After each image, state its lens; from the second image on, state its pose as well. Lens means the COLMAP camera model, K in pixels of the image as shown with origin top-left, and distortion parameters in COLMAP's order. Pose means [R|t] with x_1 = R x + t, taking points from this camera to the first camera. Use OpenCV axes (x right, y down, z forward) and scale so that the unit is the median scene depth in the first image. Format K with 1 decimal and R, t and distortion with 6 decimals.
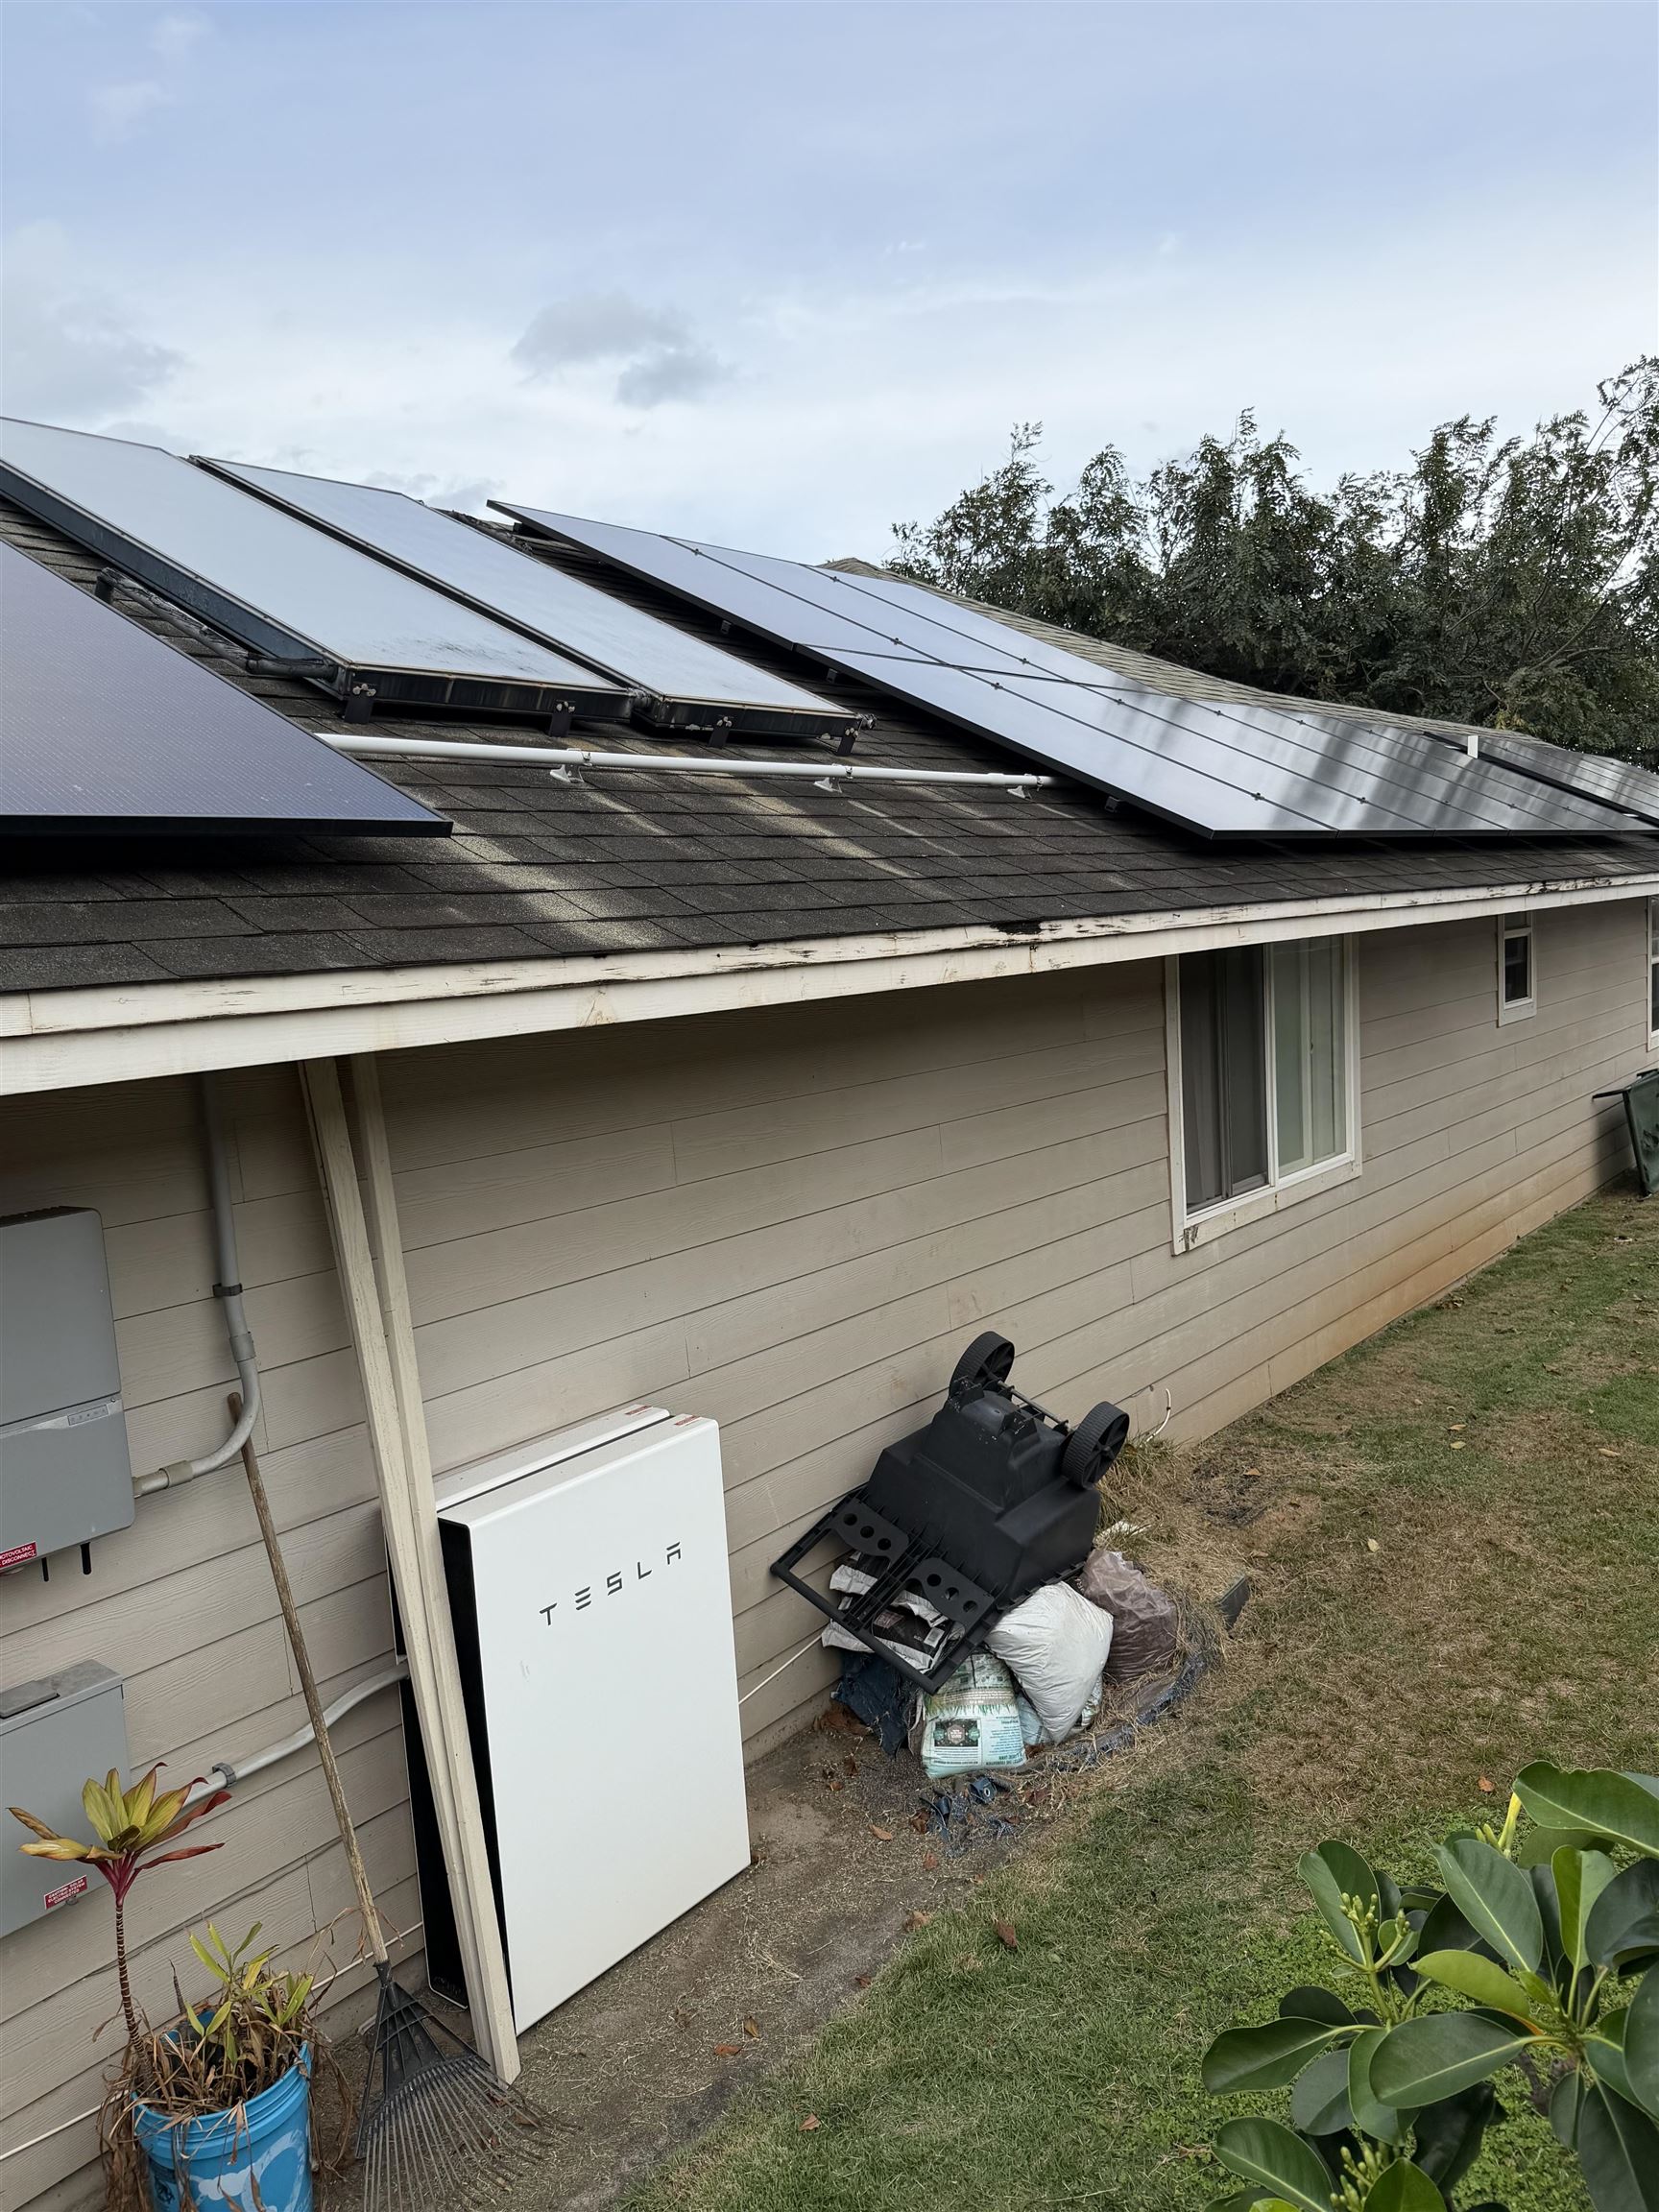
lens RADIAL K [[1644.8, 0, 908.6], [0, 1644.8, 997.8], [0, 0, 1]] dist [0.043622, -0.076684]
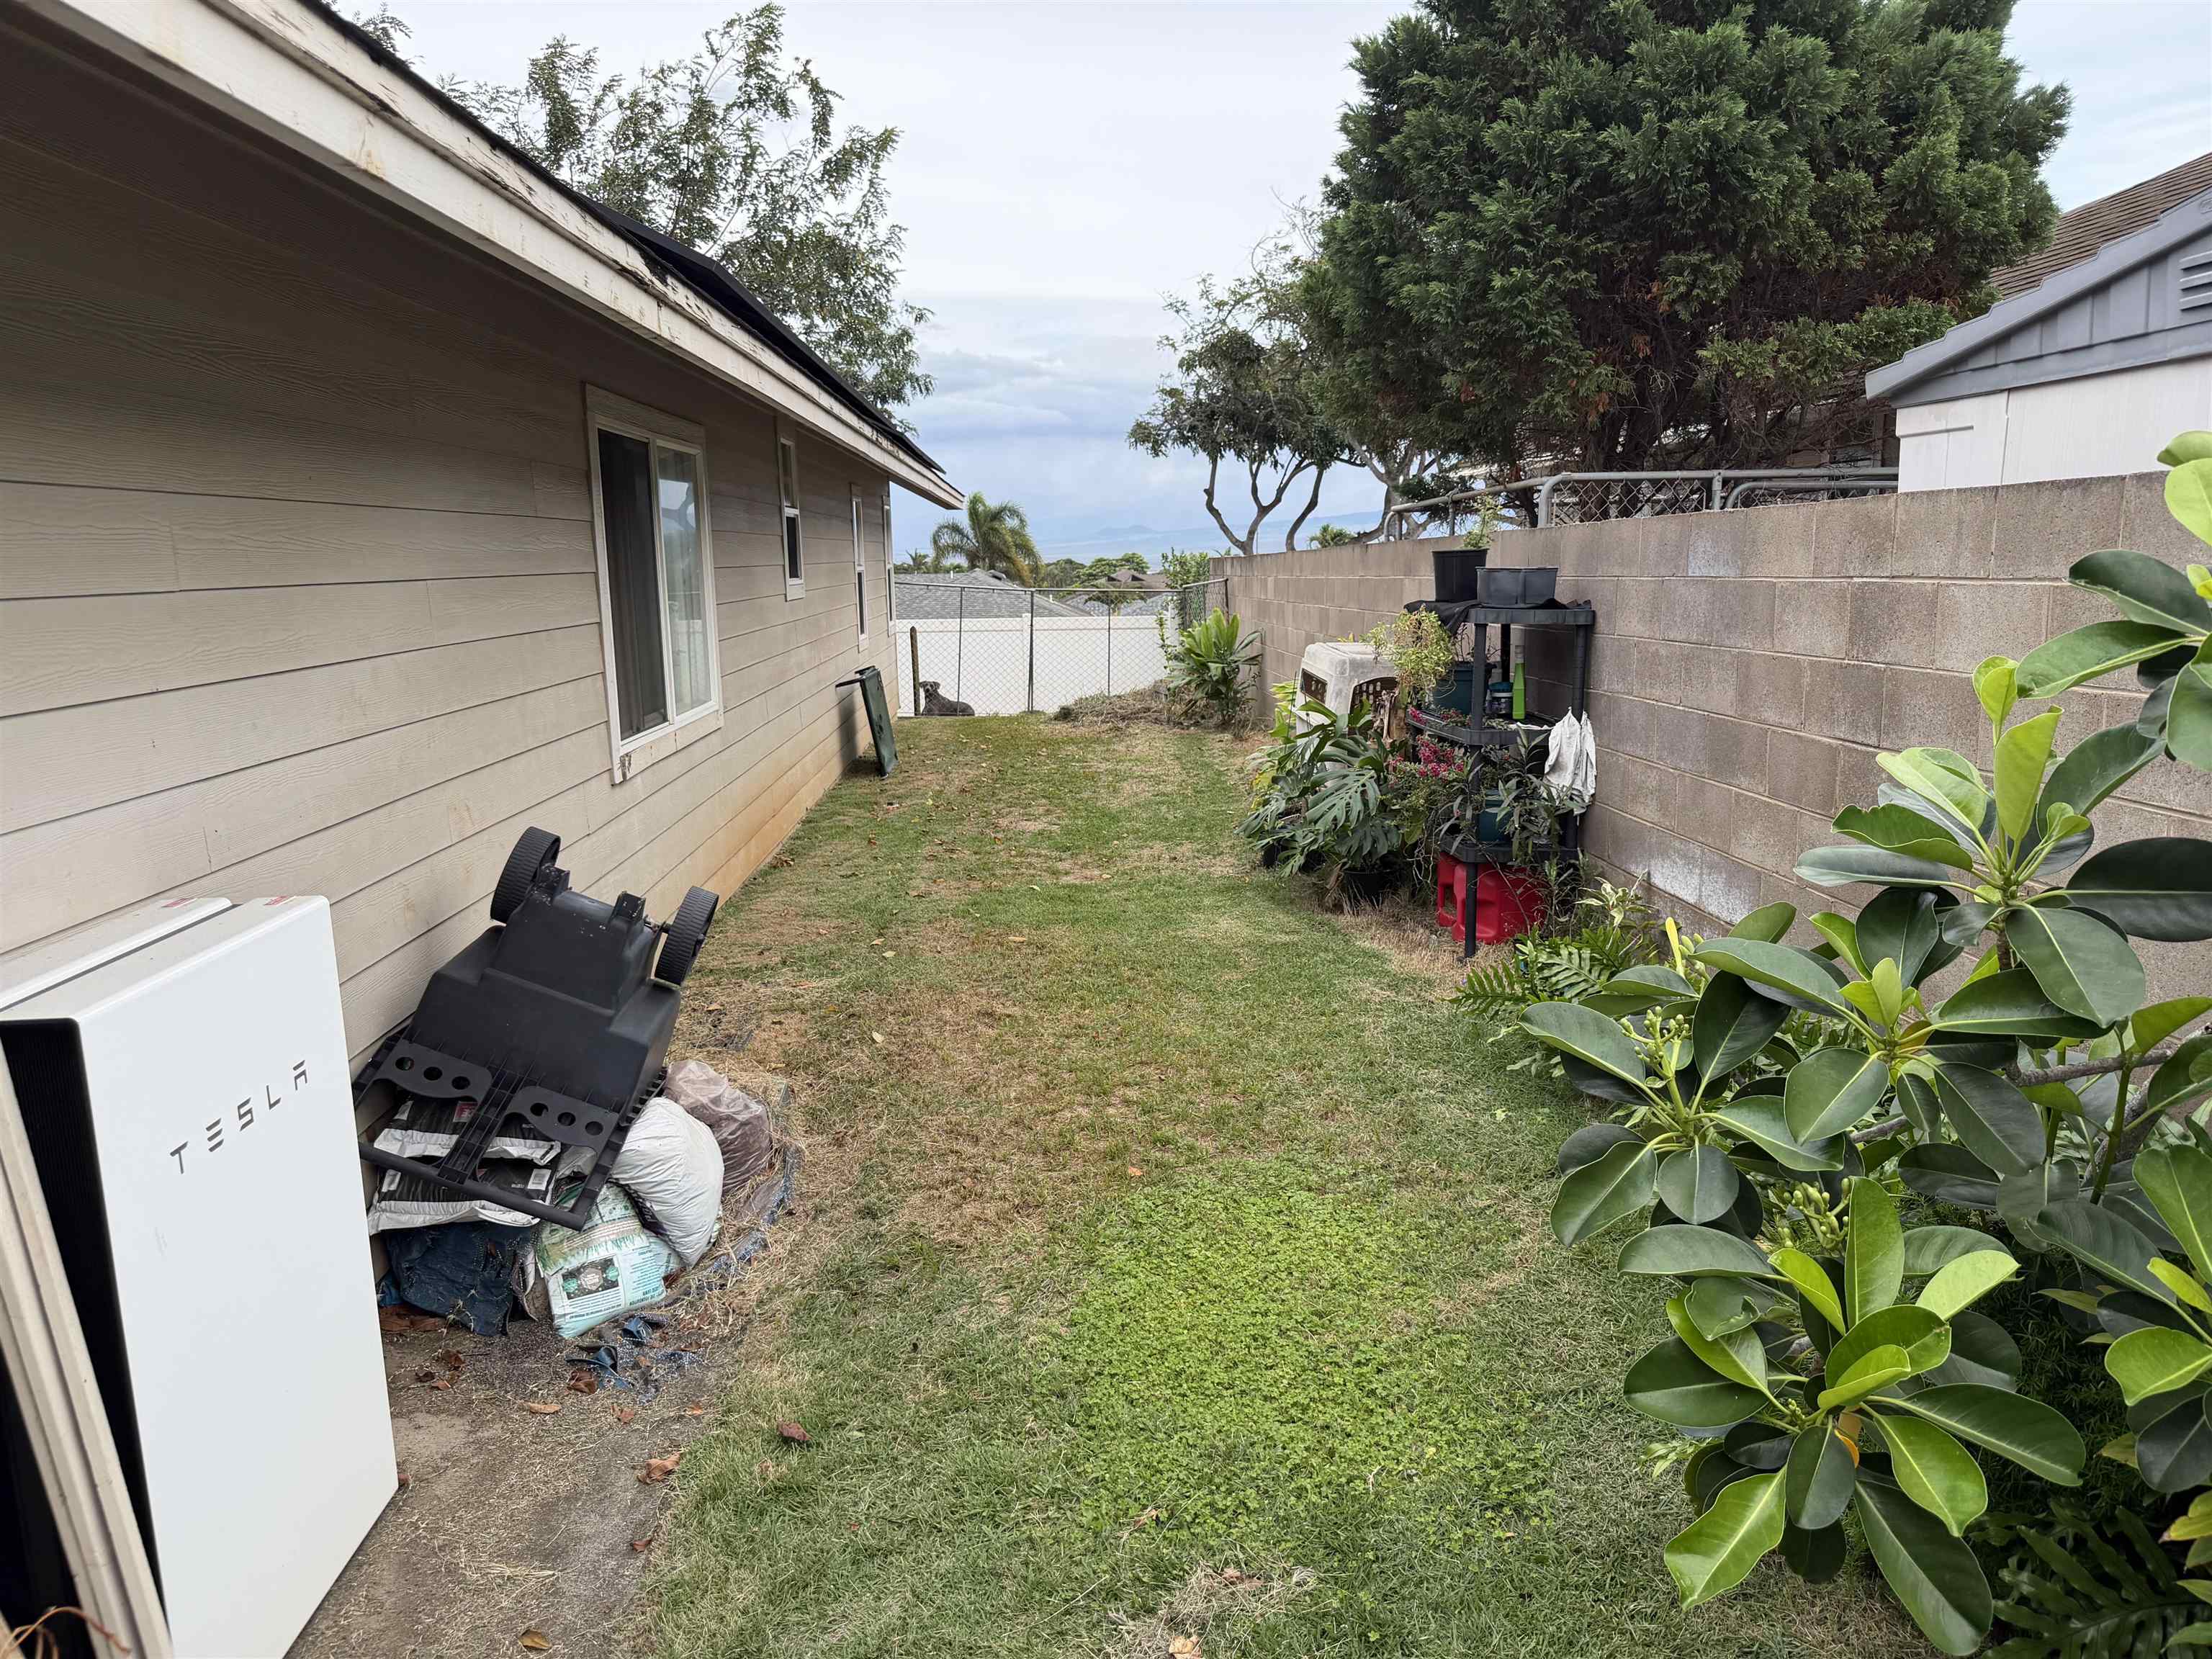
lens RADIAL K [[1591.7, 0, 1124.5], [0, 1591.7, 819.1], [0, 0, 1]] dist [0.068964, -0.084703]
pose [[0.771138, -0.081583, 0.631419, -0.243621], [0.032045, 0.995473, 0.089485, 0.147987], [-0.635861, -0.048772, 0.770261, 0.217076]]
